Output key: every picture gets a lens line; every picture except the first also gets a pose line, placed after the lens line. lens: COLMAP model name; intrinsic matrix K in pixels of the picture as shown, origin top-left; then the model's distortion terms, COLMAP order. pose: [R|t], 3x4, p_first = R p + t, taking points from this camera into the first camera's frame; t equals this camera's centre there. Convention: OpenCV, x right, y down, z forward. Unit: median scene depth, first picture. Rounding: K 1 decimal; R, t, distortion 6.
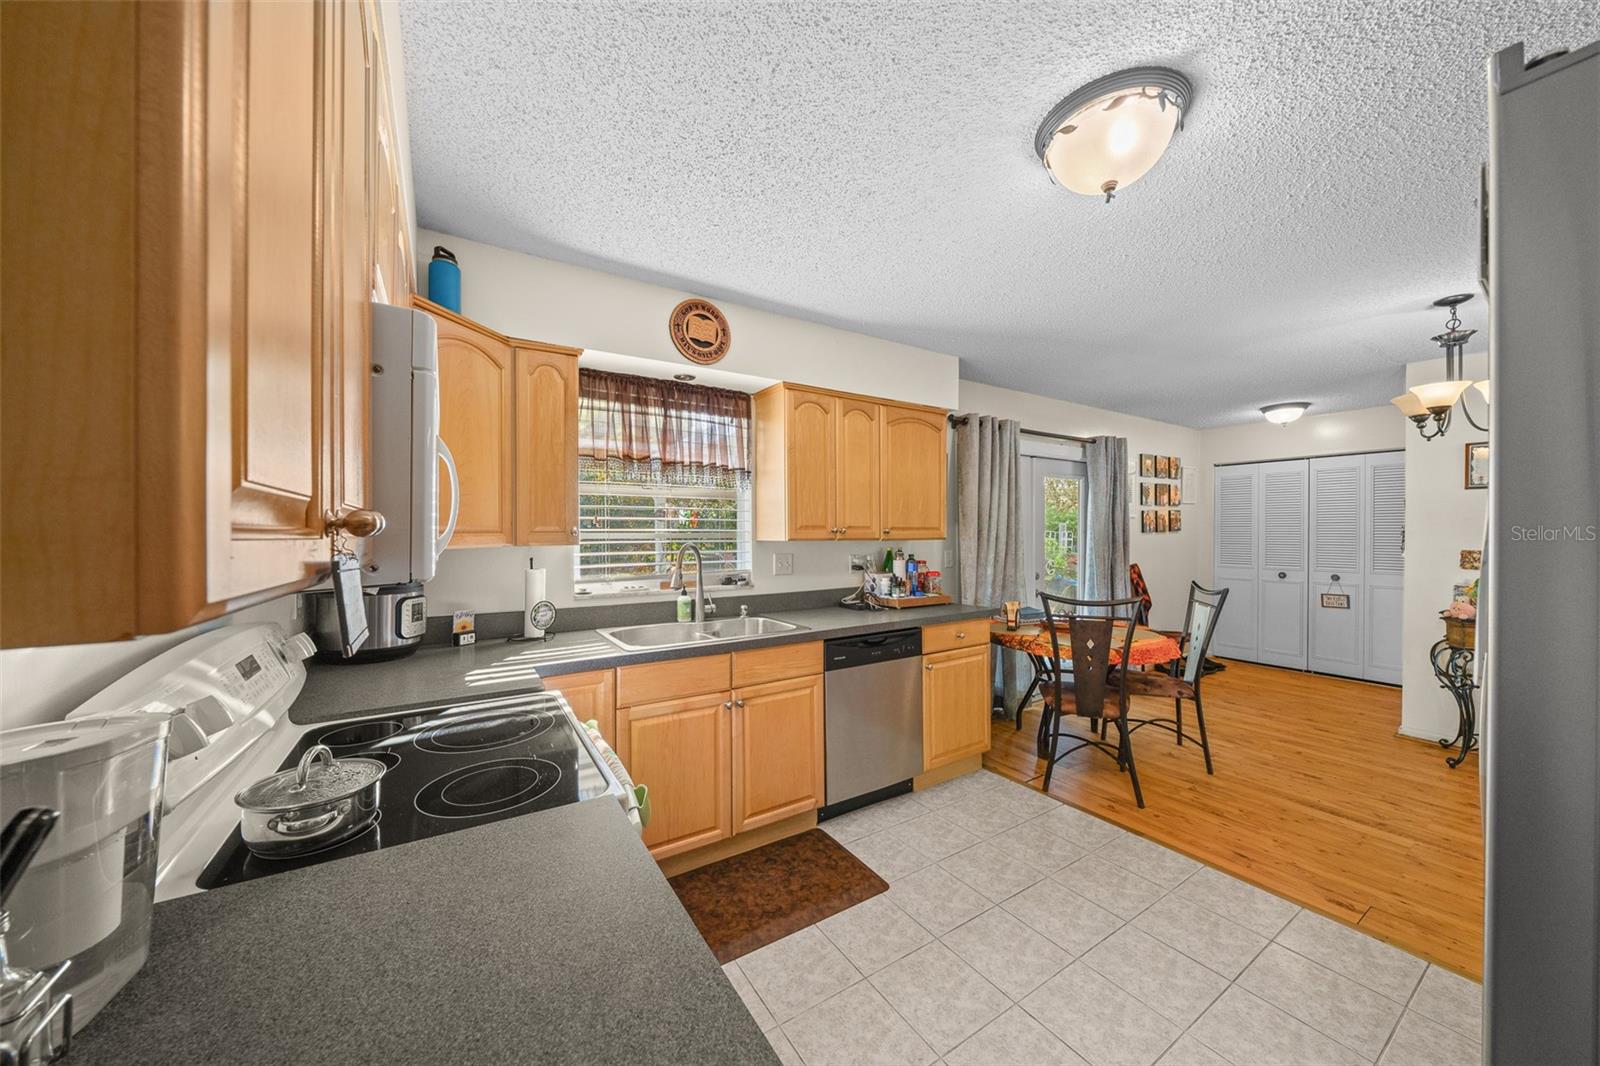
lens RADIAL K [[548.7, 0, 801.2], [0, 548.7, 540.3], [0, 0, 1]] dist [-0.000521, -0.000055]
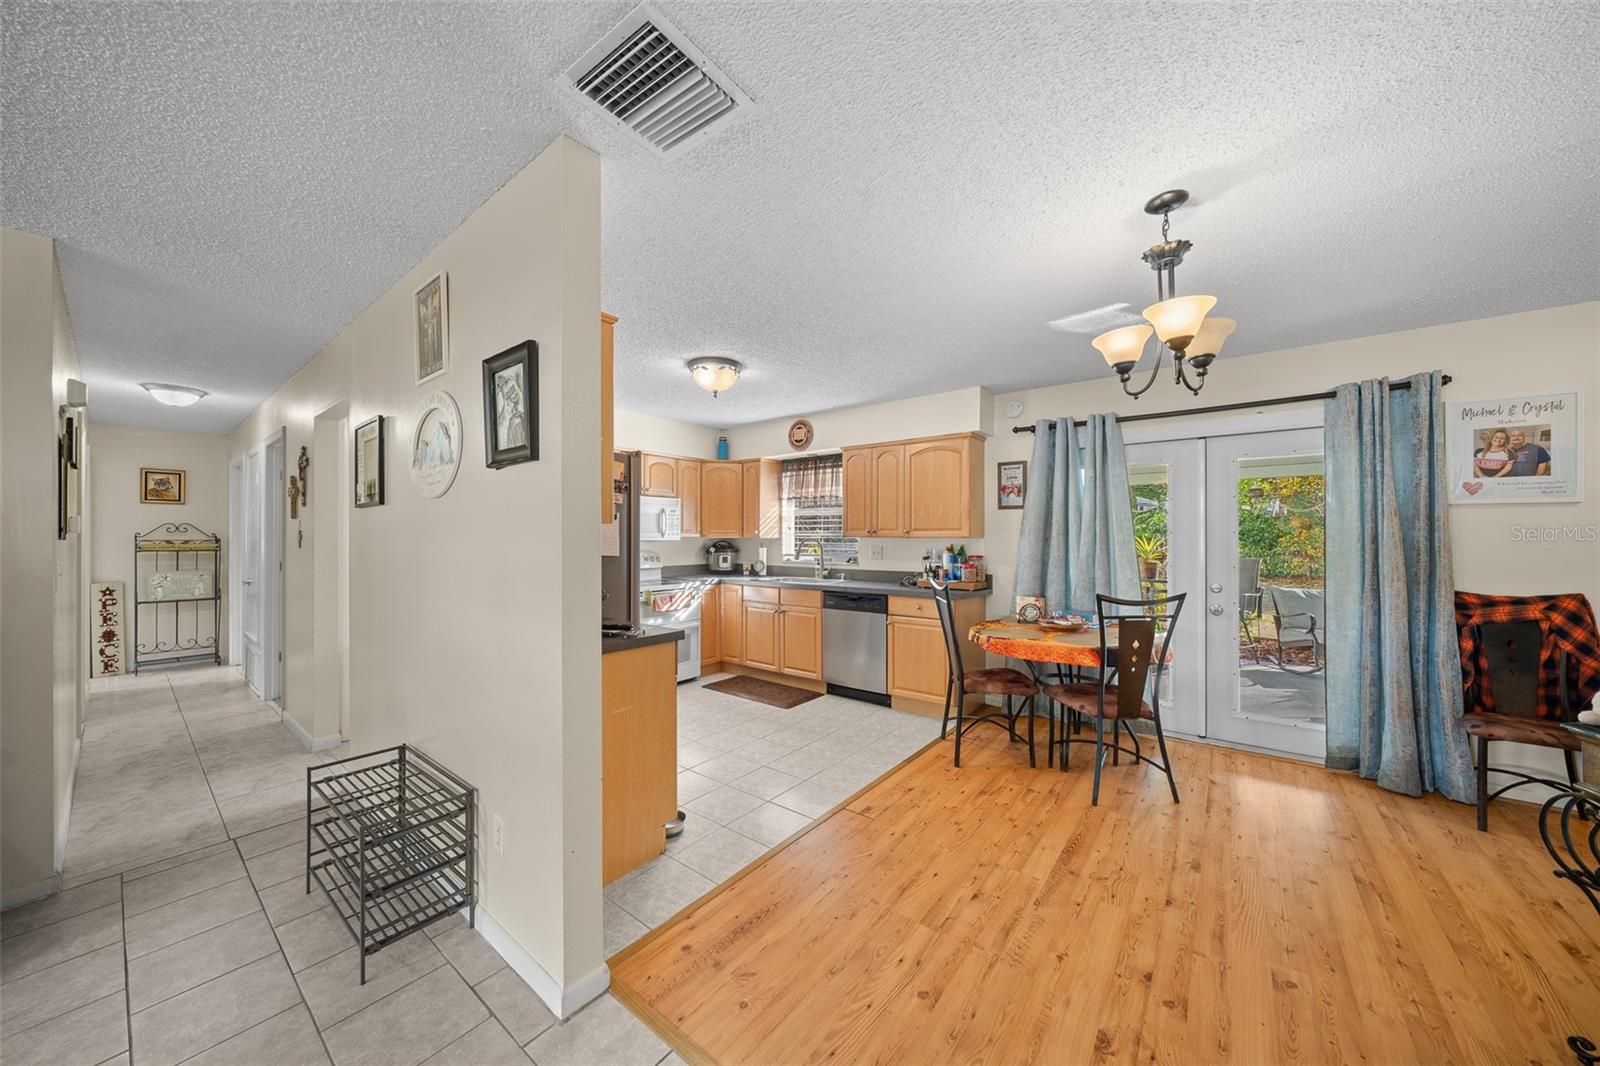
lens RADIAL K [[544.2, 0, 799.3], [0, 544.2, 533.9], [0, 0, 1]] dist [-0.000487, -0.000072]
pose [[0.337682, -0.000800, -0.941260, 1.509213], [-0.013629, 0.999891, -0.005739, 0.002174], [0.941162, 0.014767, 0.337634, 0.270784]]
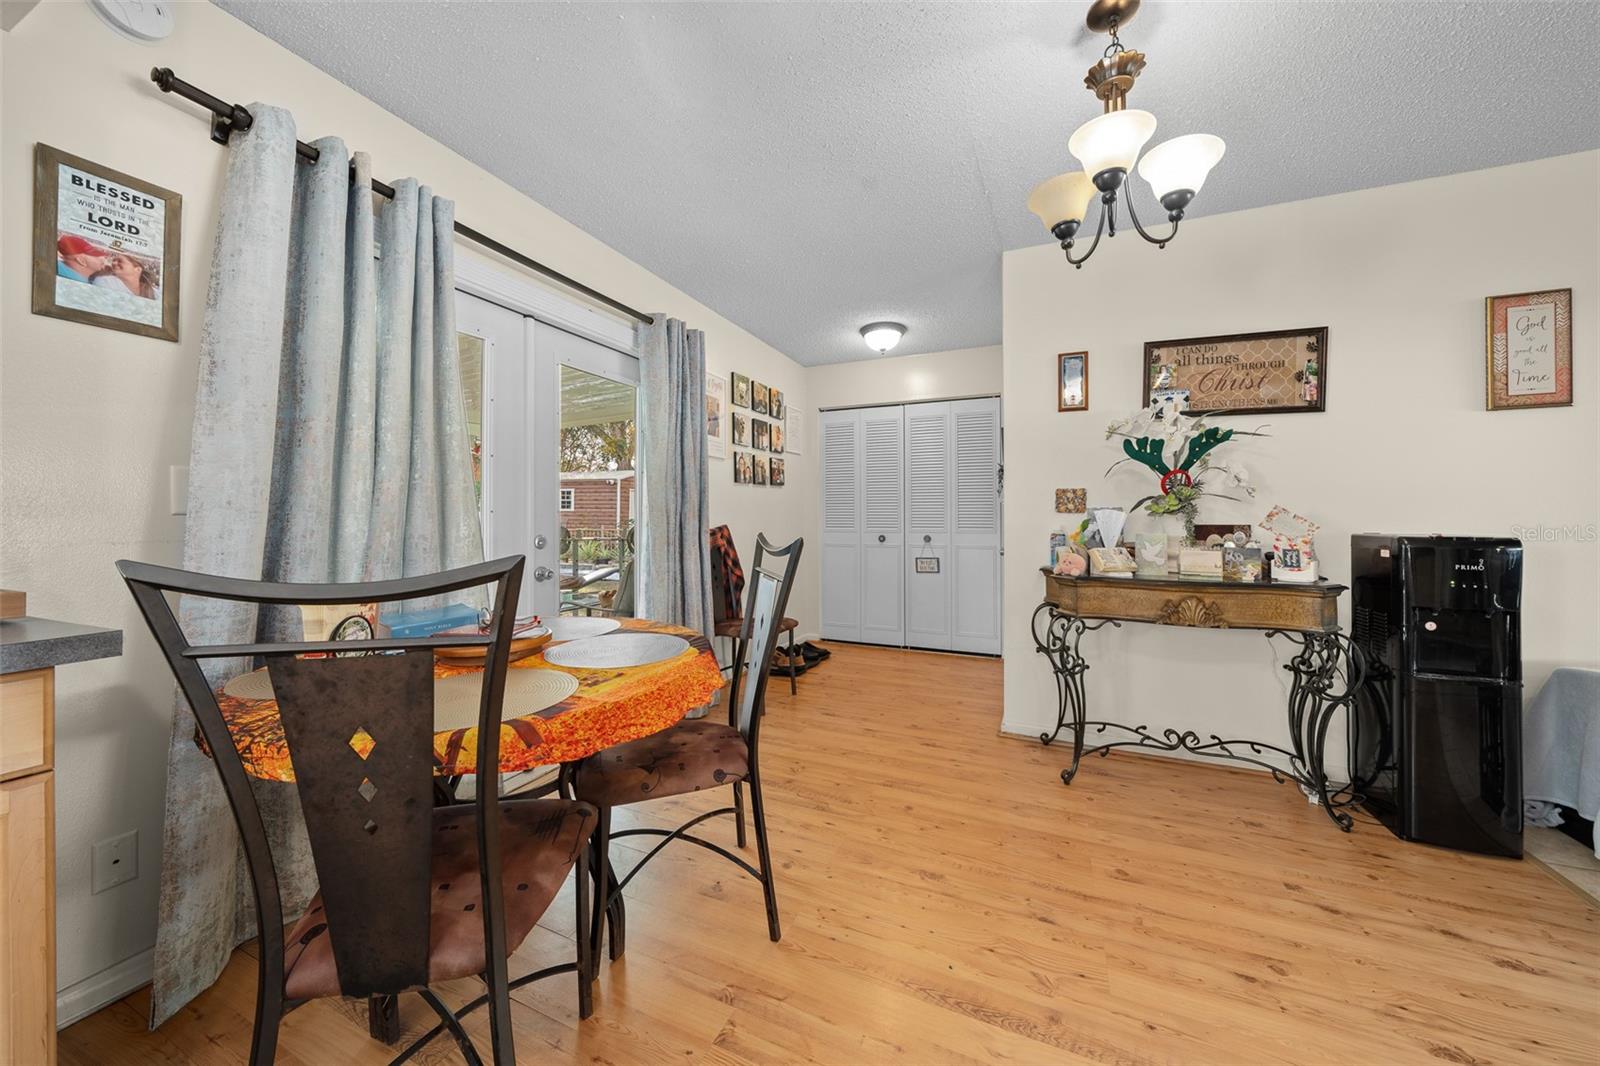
lens RADIAL K [[560.5, 0, 808.5], [0, 560.5, 509.9], [0, 0, 1]] dist [-0.000652, 0.000002]
pose [[0.828163, 0.010540, 0.560388, 0.535055], [0.005728, 0.999612, -0.027266, 0.079800], [-0.560458, 0.025791, 0.827781, 0.622727]]
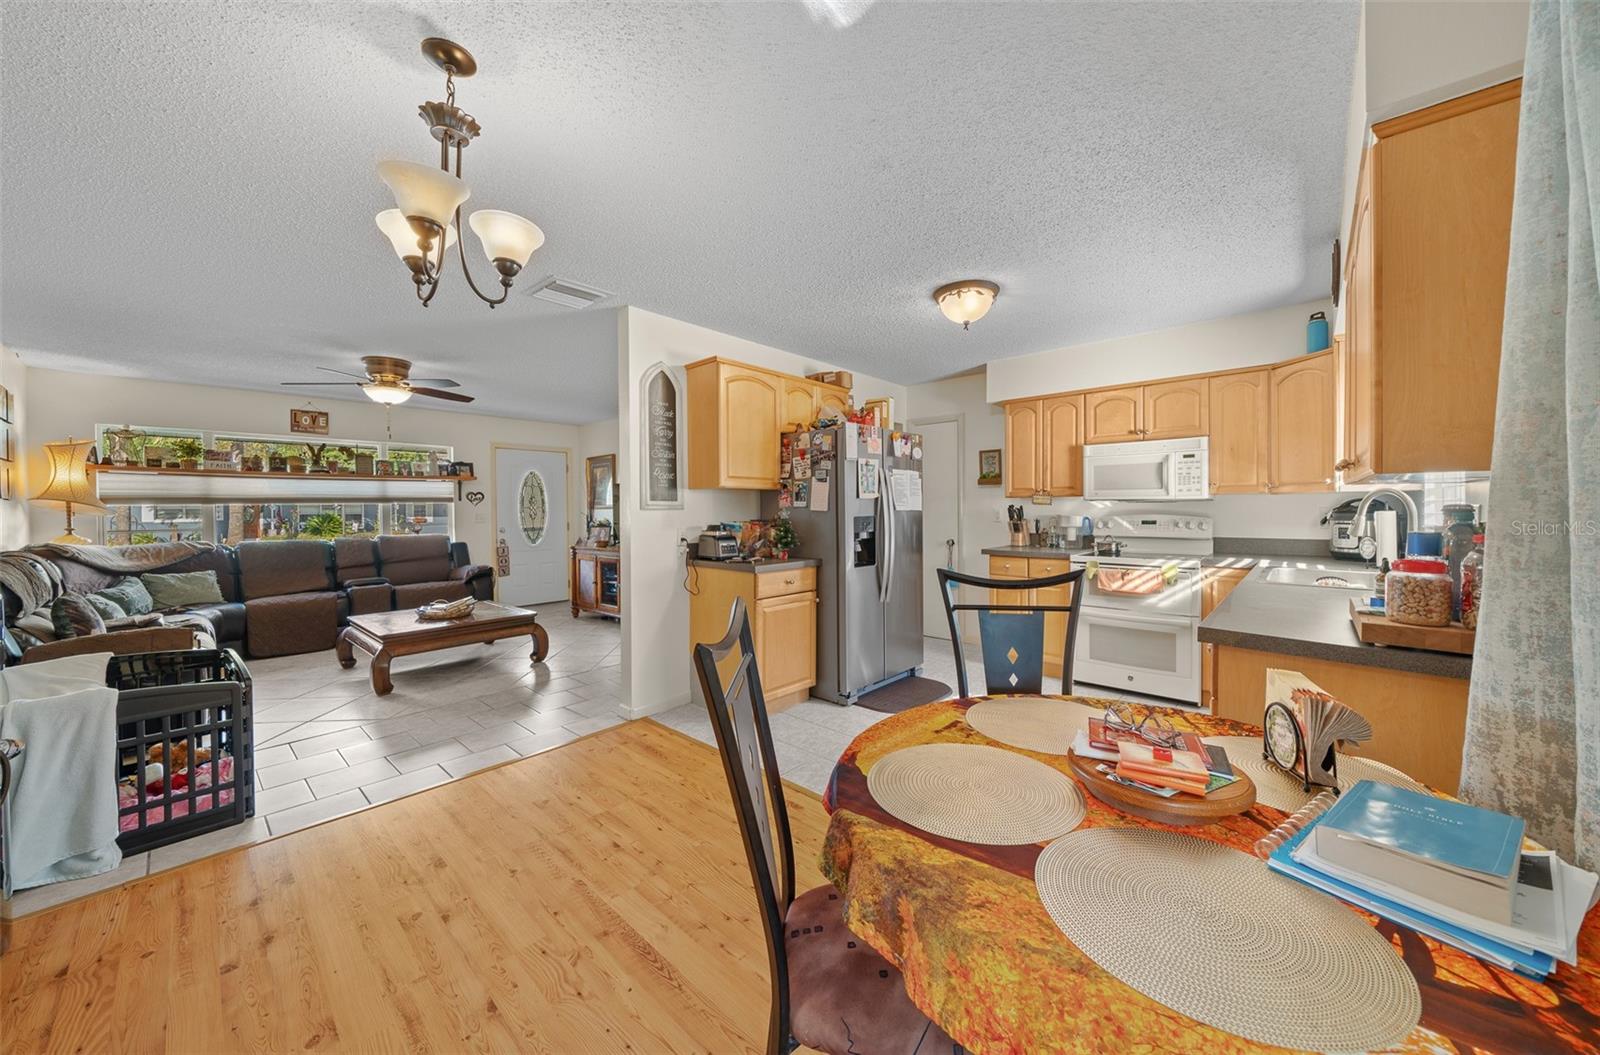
lens RADIAL K [[568.3, 0, 800.9], [0, 568.3, 513.2], [0, 0, 1]] dist [-0.002009, -0.000200]
pose [[-0.964267, 0.013568, -0.264586, 0.887676], [0.007672, 0.999699, 0.023302, 0.015128], [0.264823, 0.020439, -0.964080, 1.485206]]
